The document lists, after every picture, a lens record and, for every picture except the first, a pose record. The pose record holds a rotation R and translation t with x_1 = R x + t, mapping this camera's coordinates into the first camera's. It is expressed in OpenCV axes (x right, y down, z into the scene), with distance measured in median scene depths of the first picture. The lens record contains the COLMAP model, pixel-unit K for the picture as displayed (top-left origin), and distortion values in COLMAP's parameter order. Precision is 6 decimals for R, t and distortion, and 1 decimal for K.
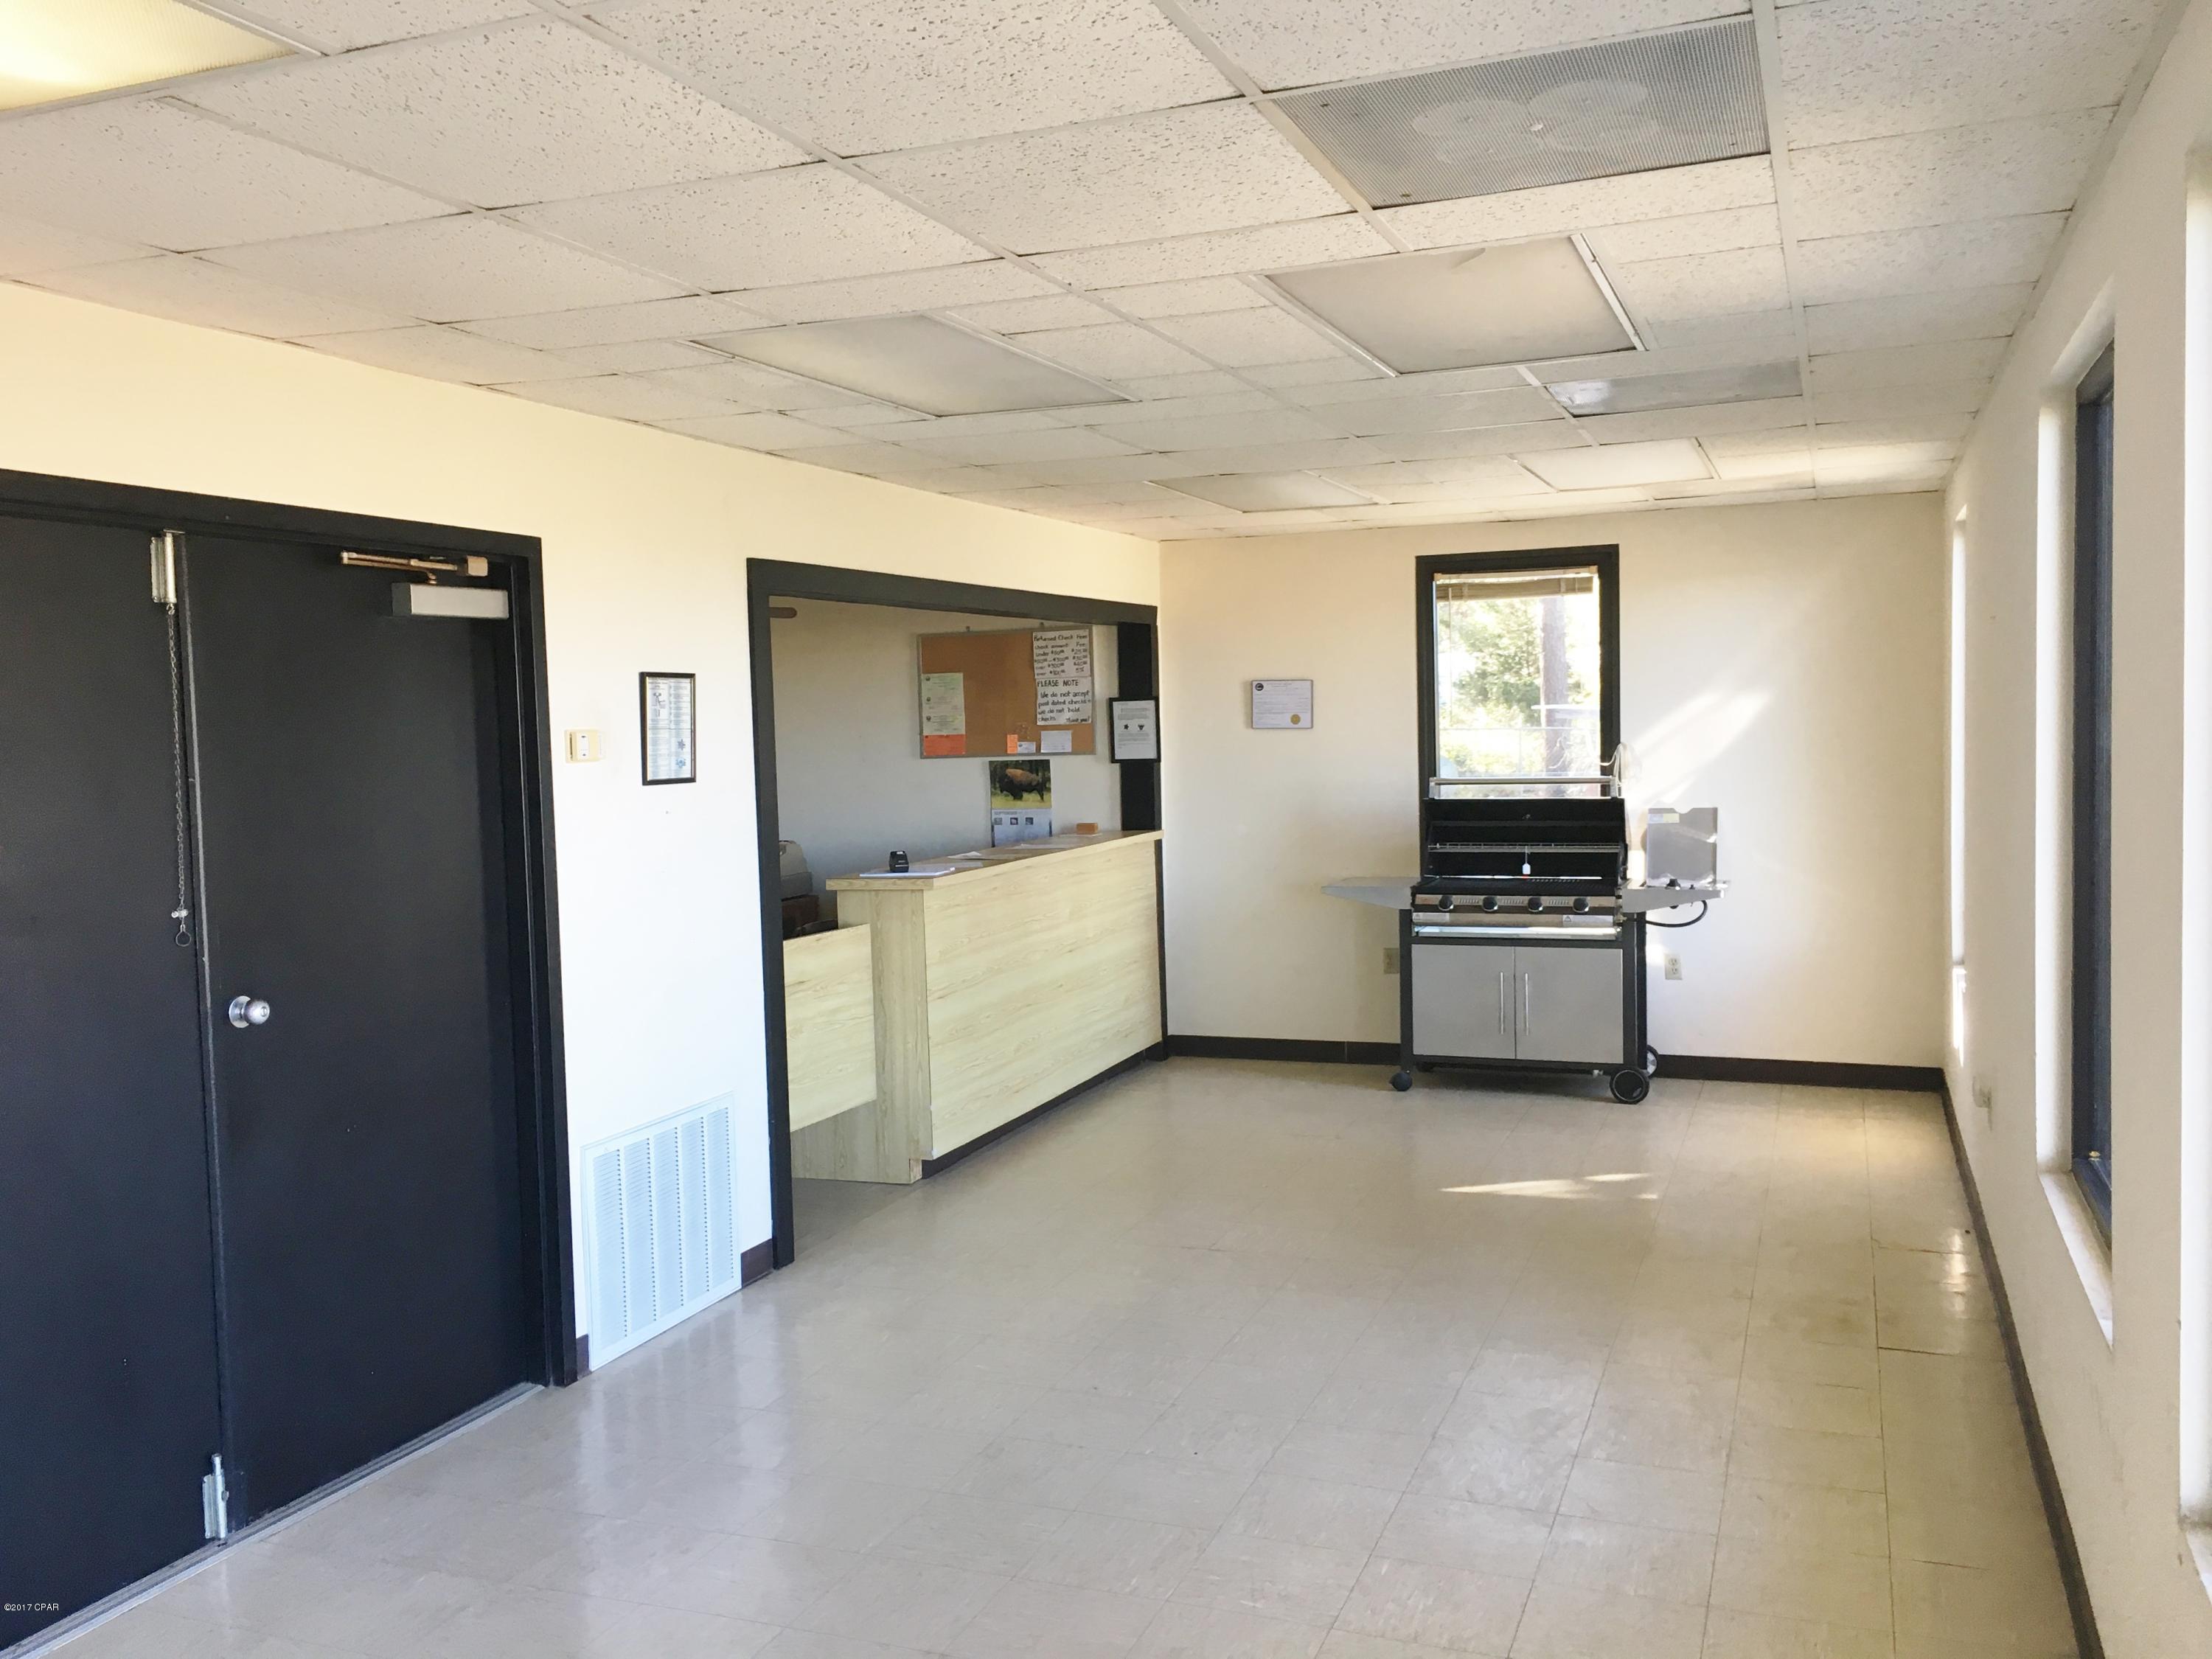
lens RADIAL K [[1870.9, 0, 1102.3], [0, 1870.9, 833.5], [0, 0, 1]] dist [0.083711, -0.120305]
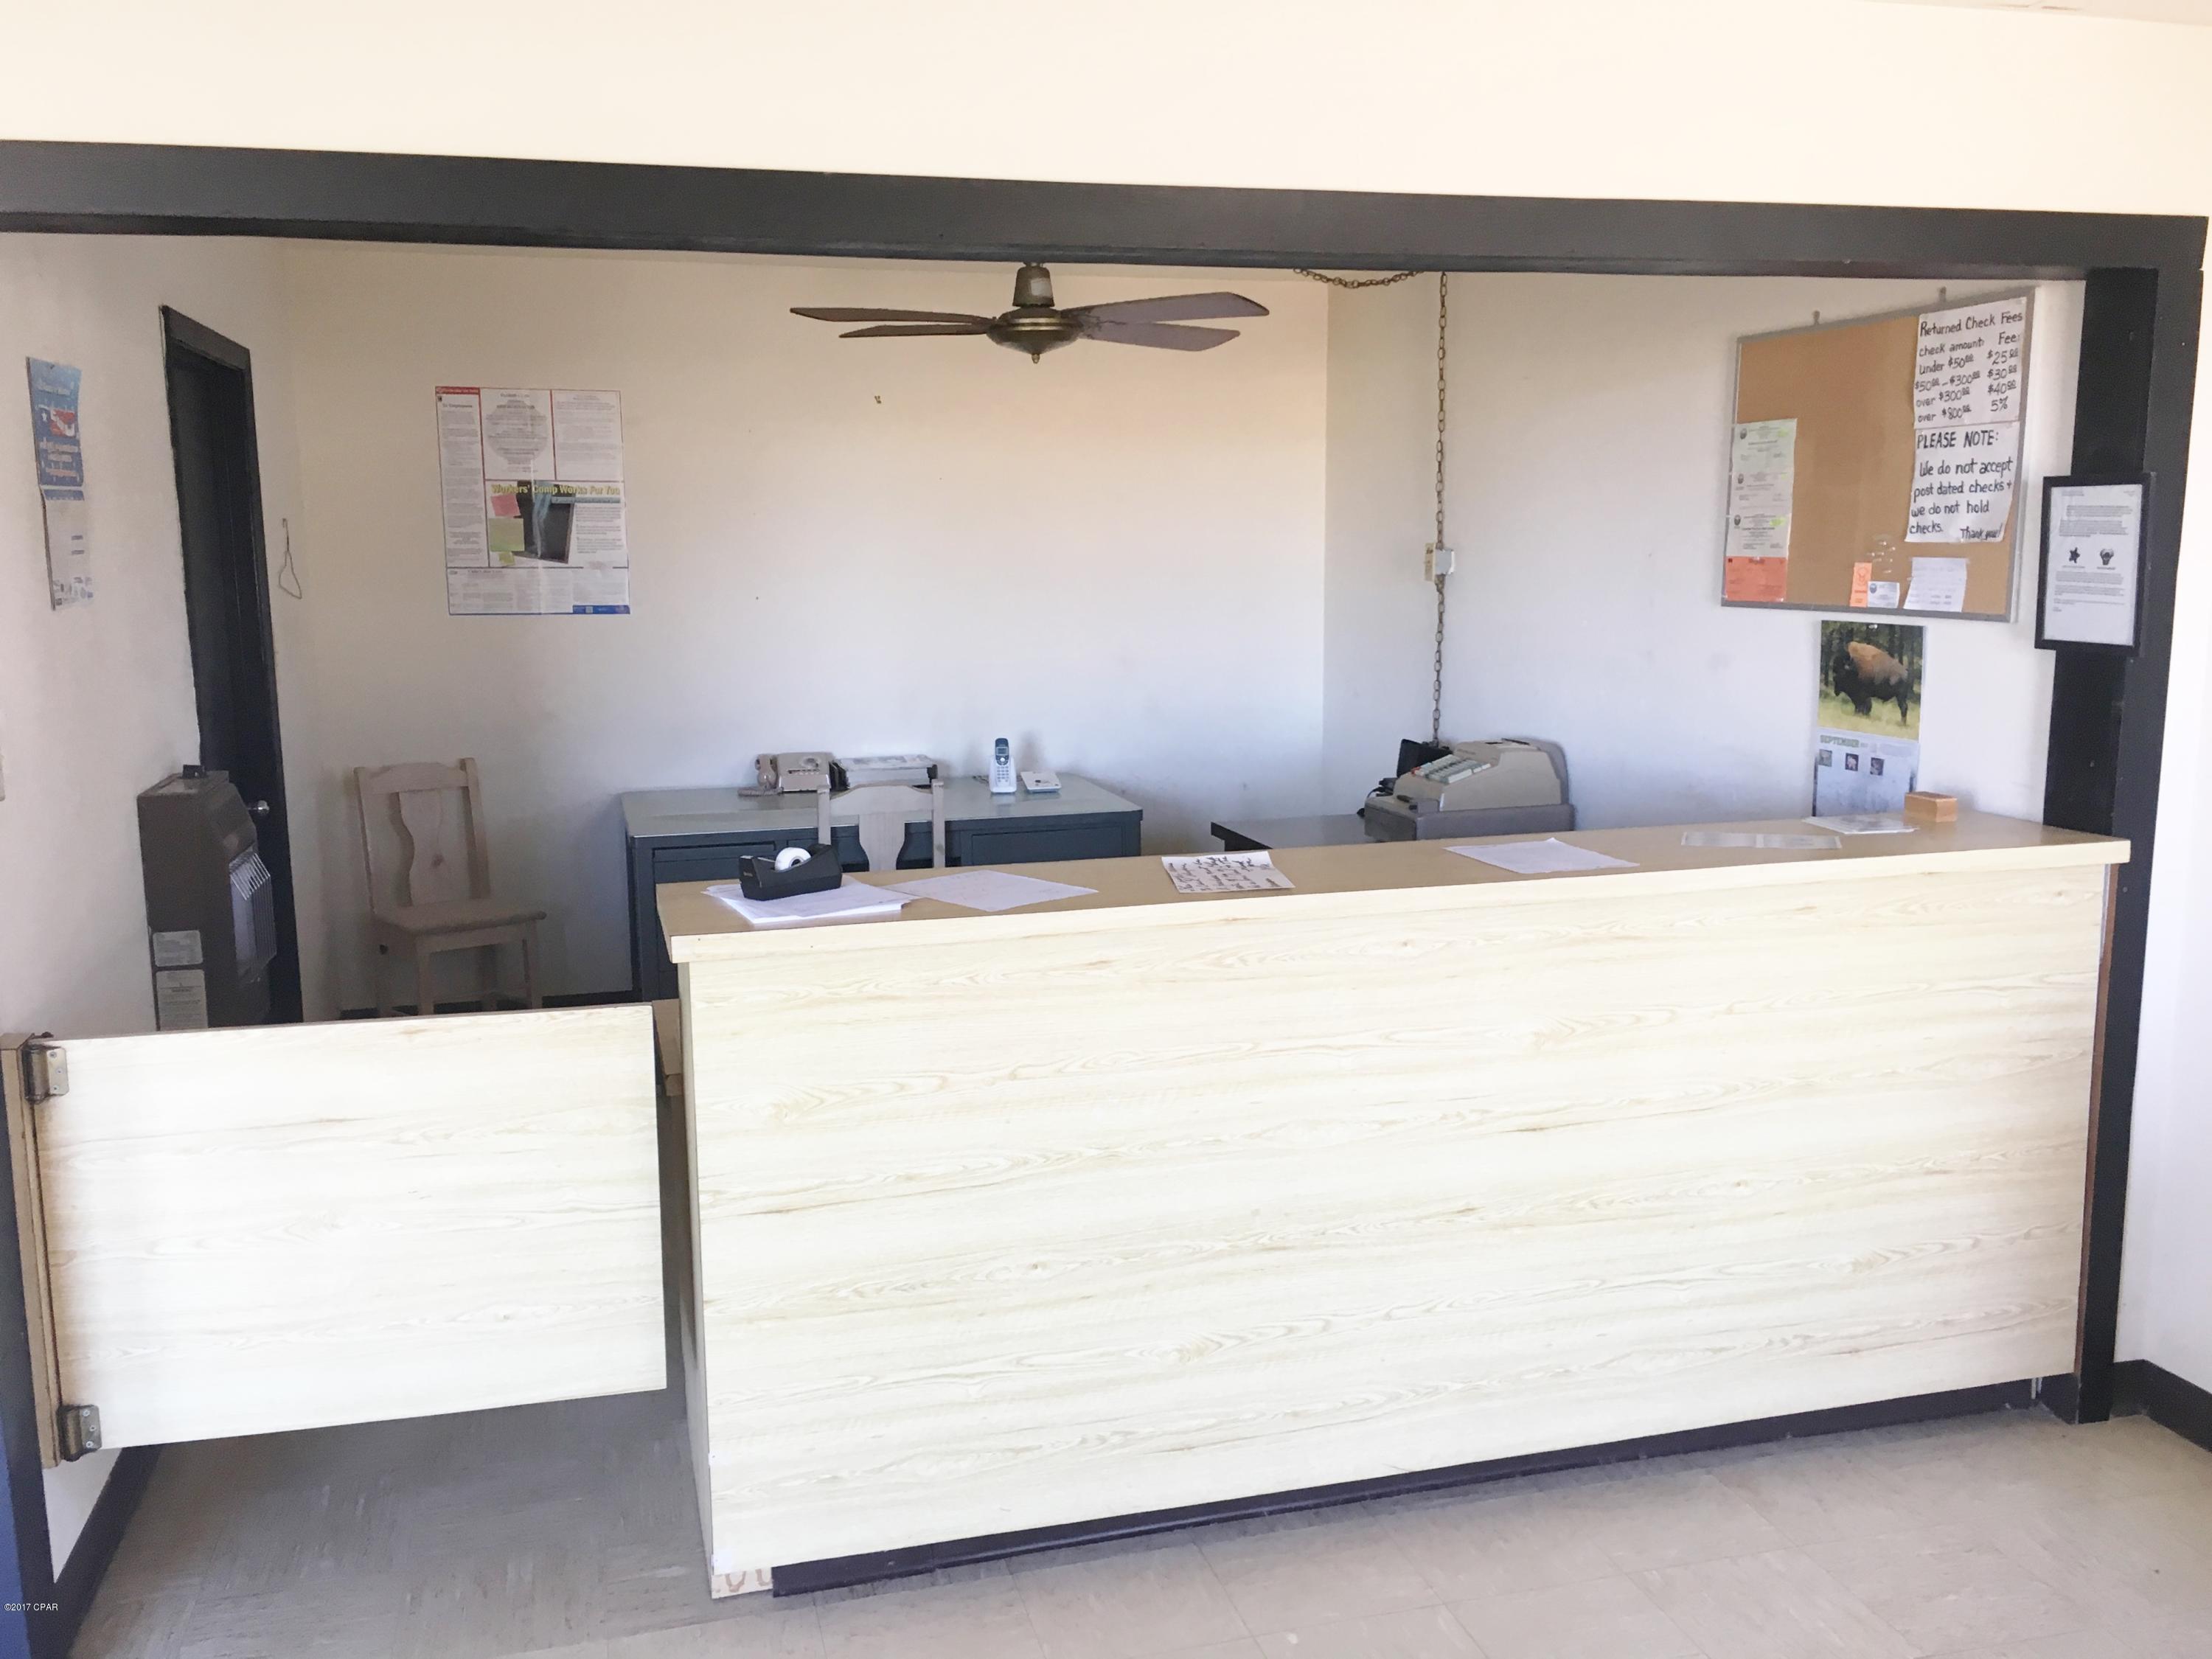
lens RADIAL K [[1870.9, 0, 1102.3], [0, 1870.9, 833.5], [0, 0, 1]] dist [0.083711, -0.120305]
pose [[0.589215, 0.154094, -0.793146, 0.205923], [-0.057330, 0.987144, 0.149195, -0.046657], [0.805940, -0.042437, 0.590475, 0.603935]]
